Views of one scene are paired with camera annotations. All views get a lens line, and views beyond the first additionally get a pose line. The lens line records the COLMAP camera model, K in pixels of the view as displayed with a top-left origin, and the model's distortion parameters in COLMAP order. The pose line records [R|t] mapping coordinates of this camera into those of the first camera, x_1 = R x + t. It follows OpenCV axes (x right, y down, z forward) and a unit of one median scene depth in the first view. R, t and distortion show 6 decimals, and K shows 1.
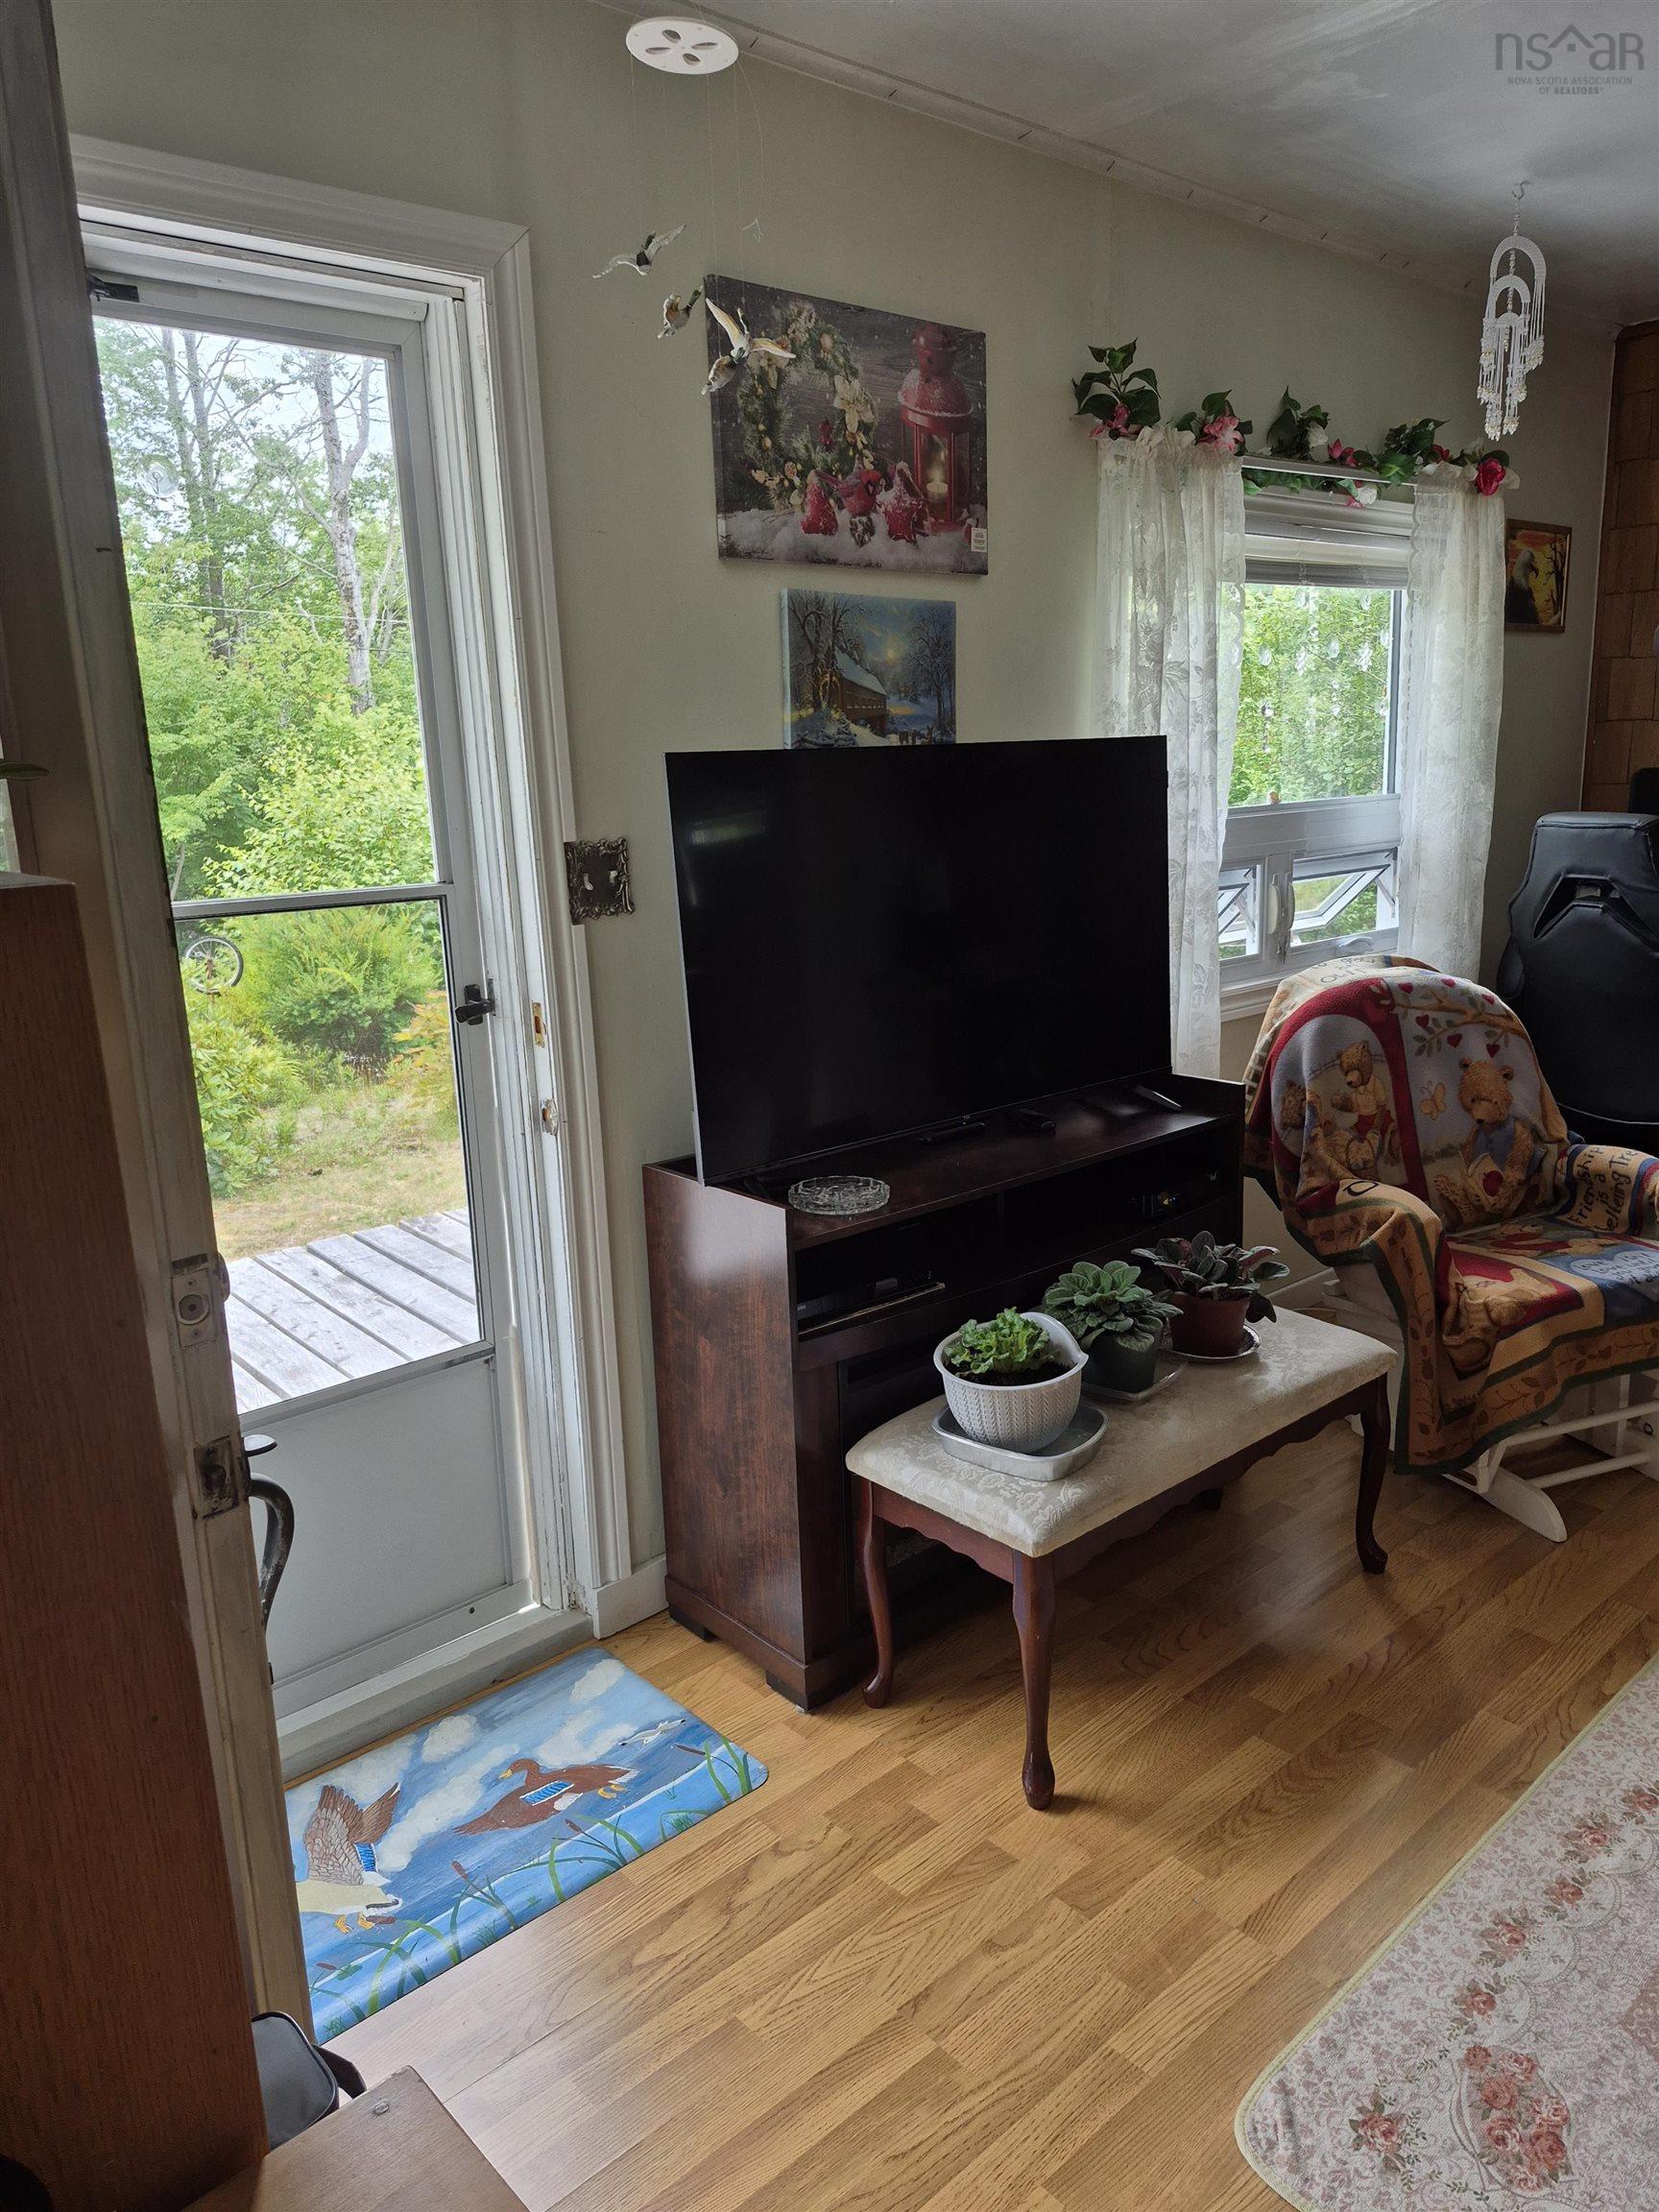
lens RADIAL K [[1532.7, 0, 841.8], [0, 1532.7, 1107.8], [0, 0, 1]] dist [0.093265, -0.110502]
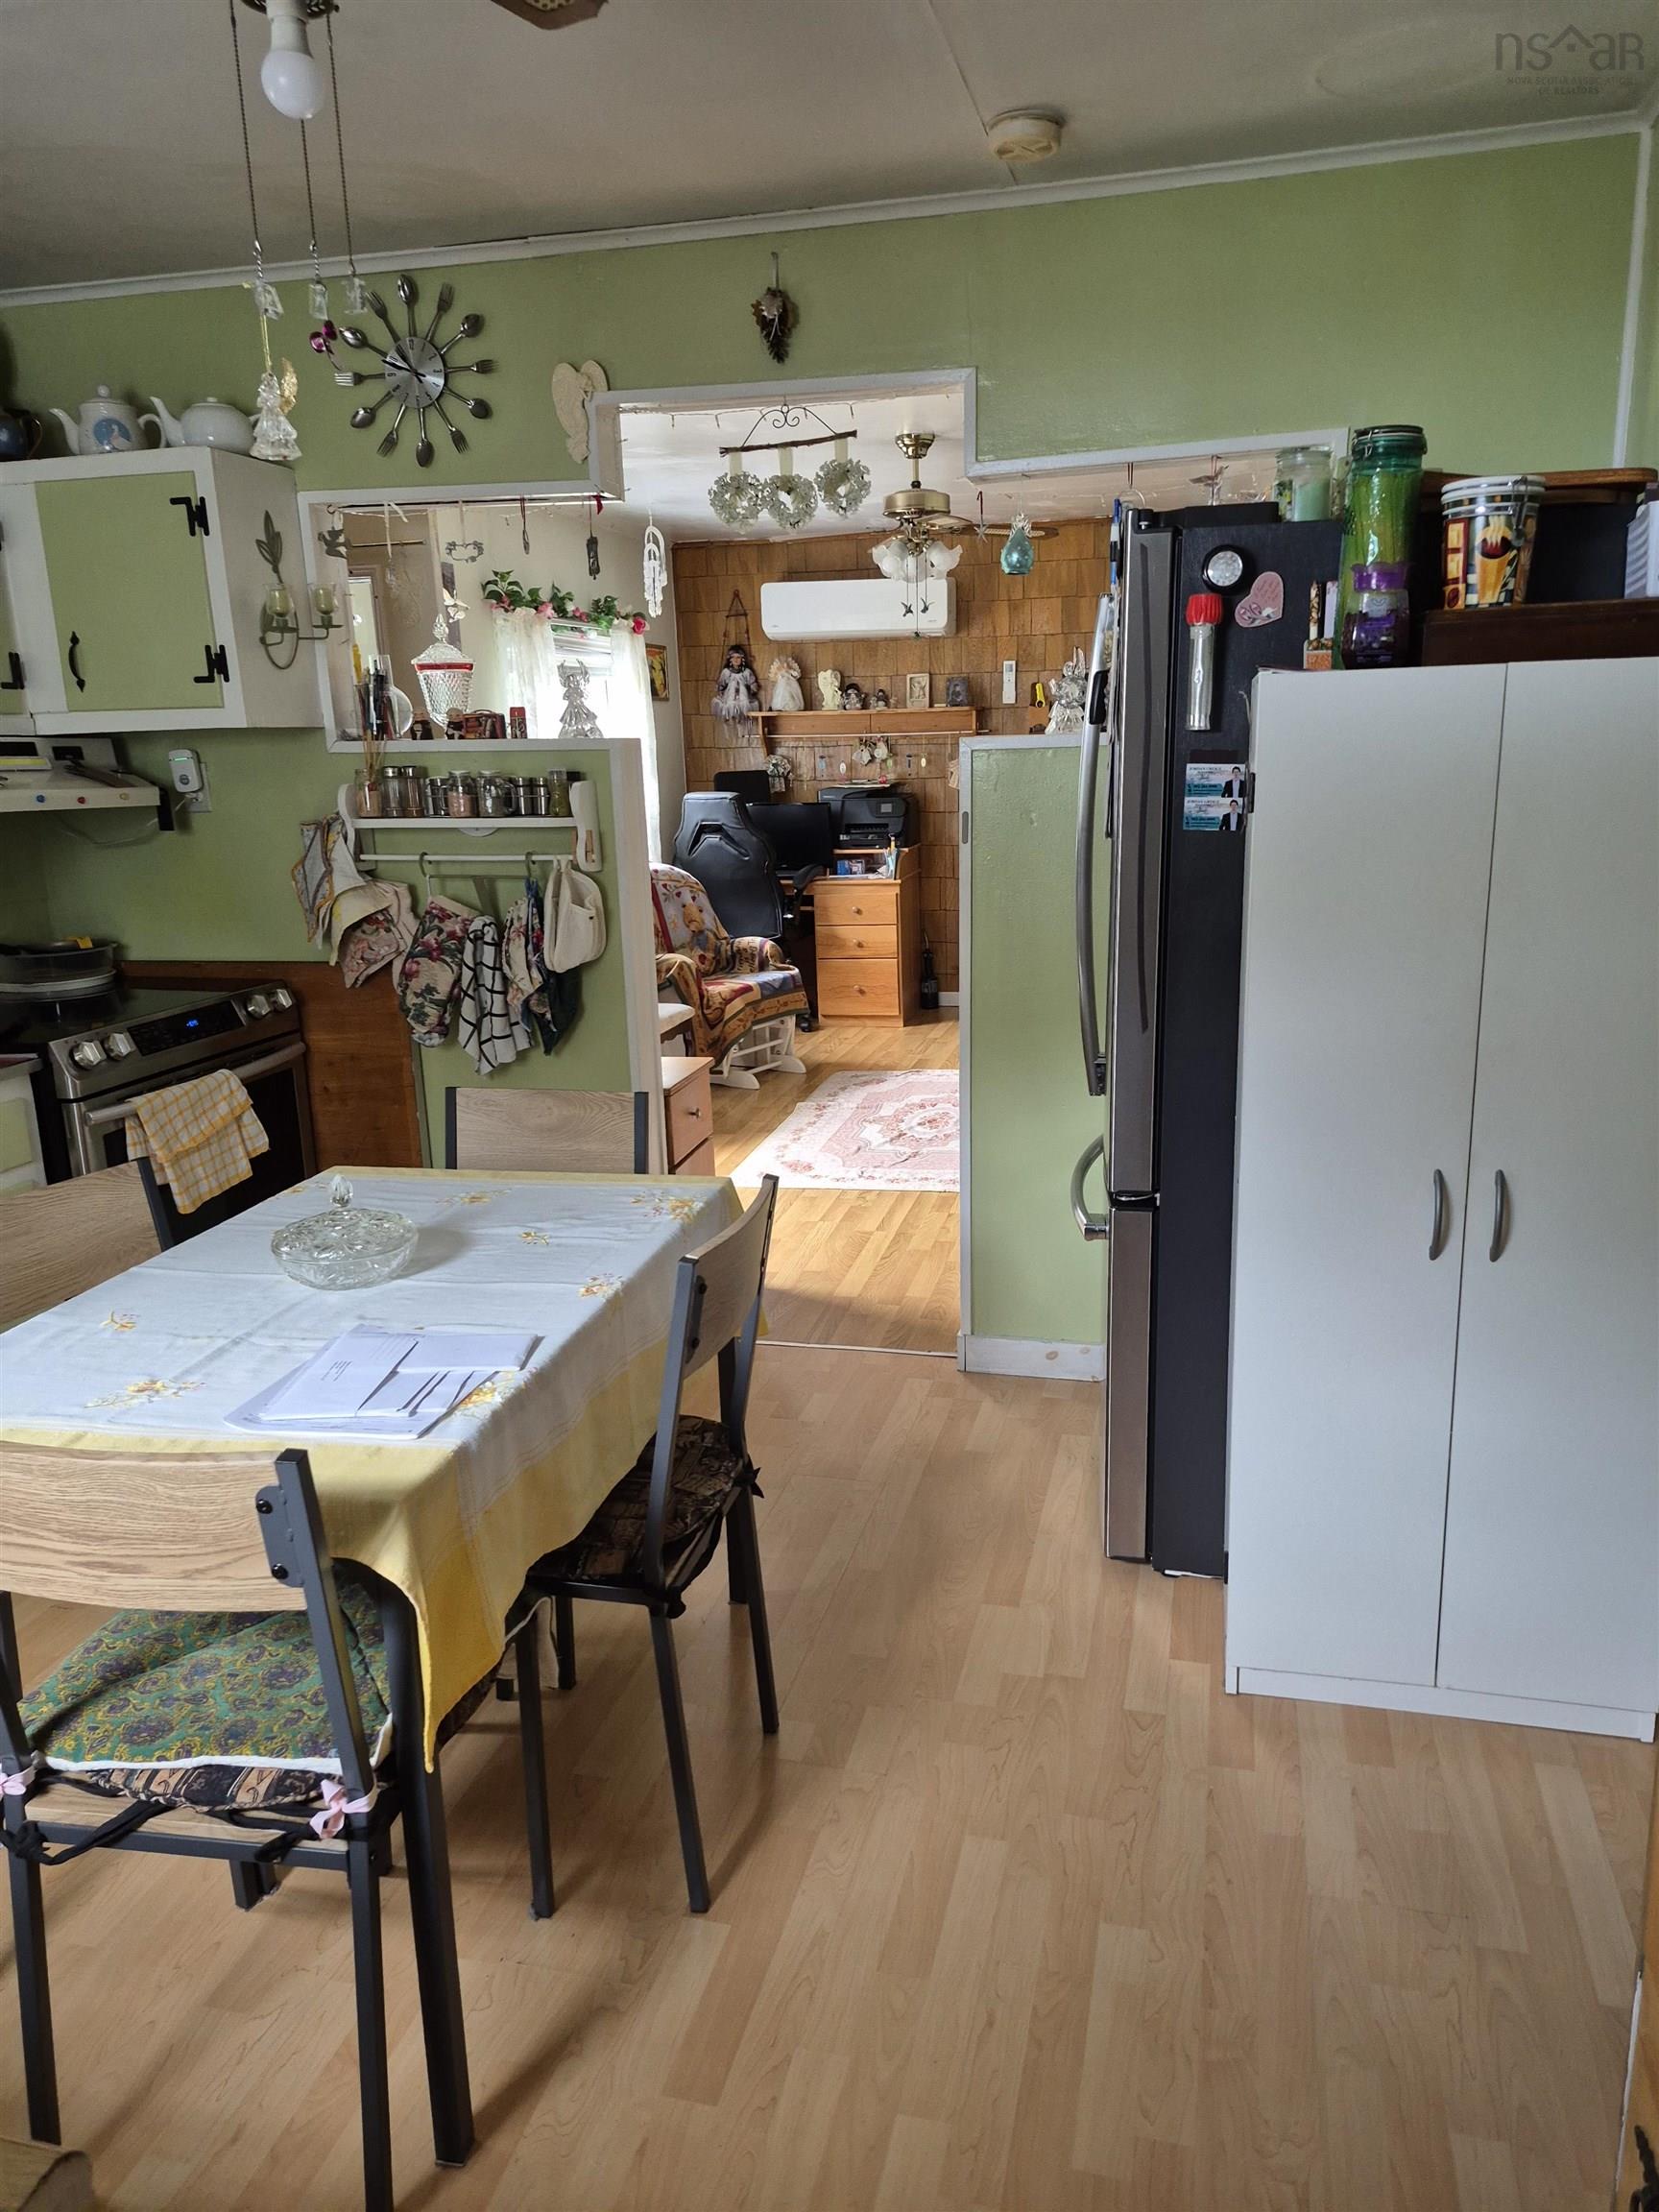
lens RADIAL K [[1532.7, 0, 869.0], [0, 1532.7, 1122.1], [0, 0, 1]] dist [0.093265, -0.110502]
pose [[0.809969, -0.133953, 0.570970, -0.772323], [0.136663, 0.989874, 0.038363, 0.264401], [-0.570327, 0.046958, 0.820074, -1.055951]]
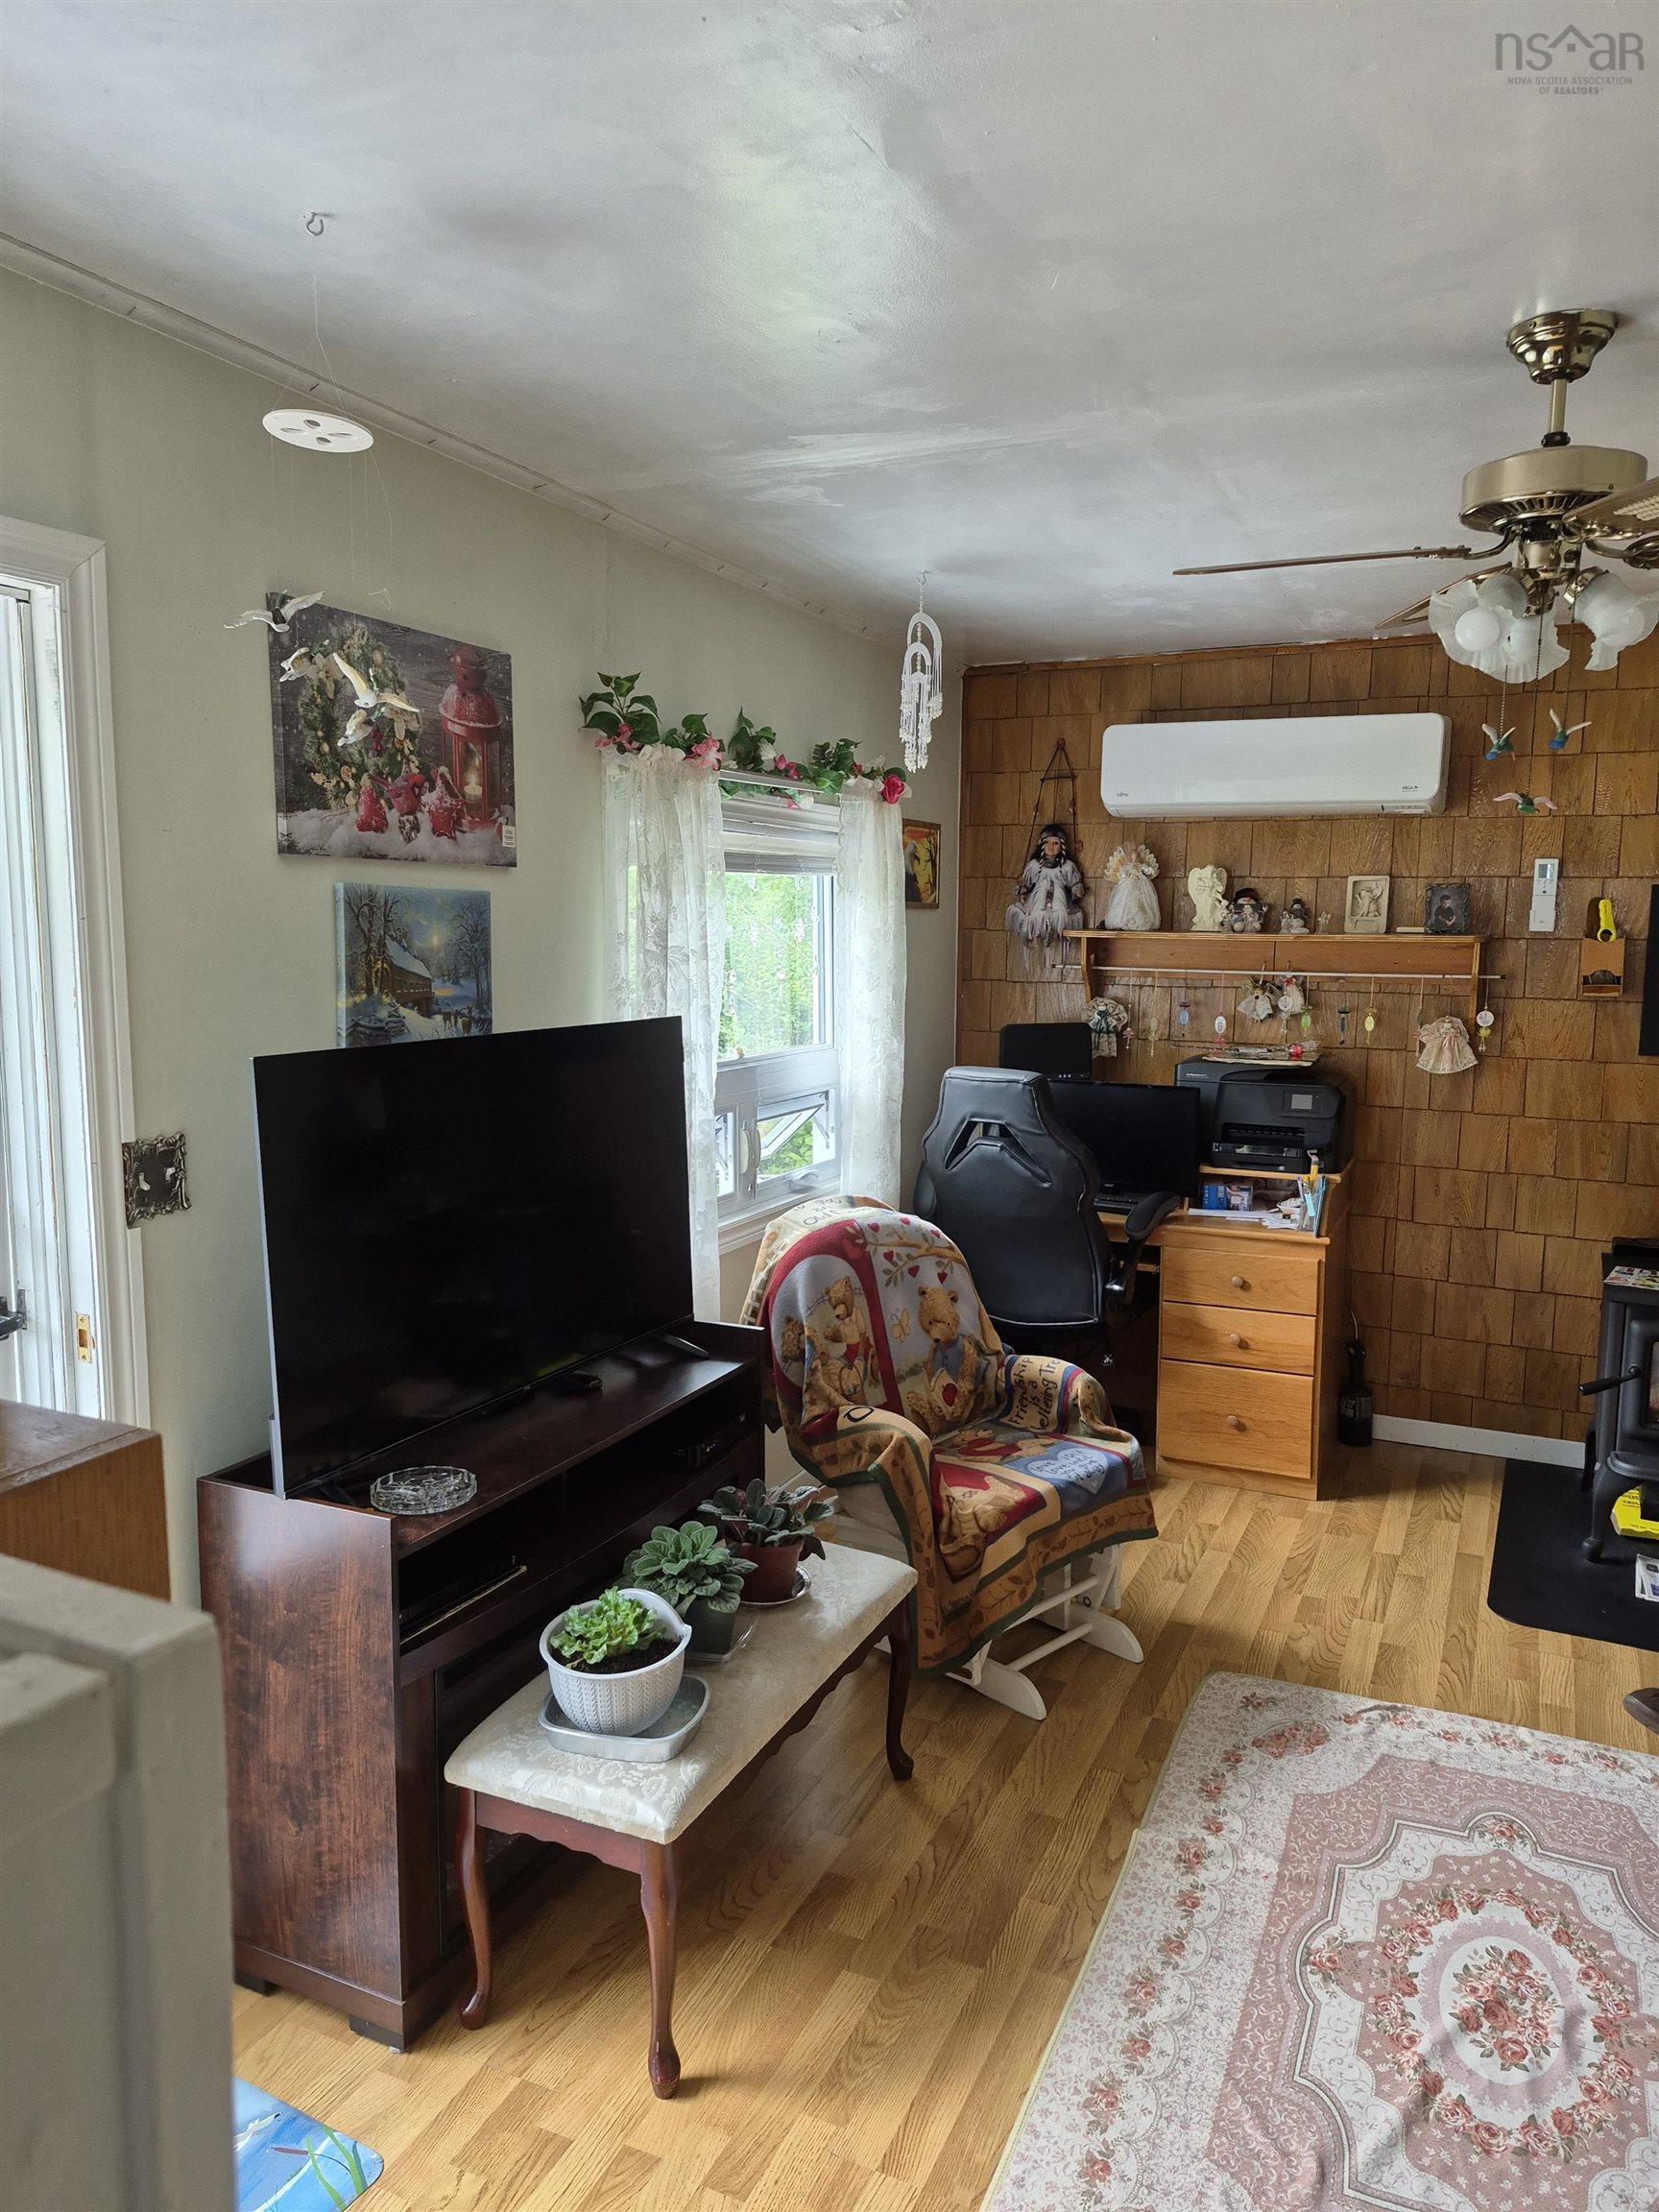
lens RADIAL K [[1532.7, 0, 817.3], [0, 1532.7, 1098.6], [0, 0, 1]] dist [0.093265, -0.110502]
pose [[0.918592, -0.008872, 0.395108, -0.140507], [0.054506, 0.993038, -0.104424, -0.065458], [-0.391431, 0.117459, 0.912680, -0.032450]]
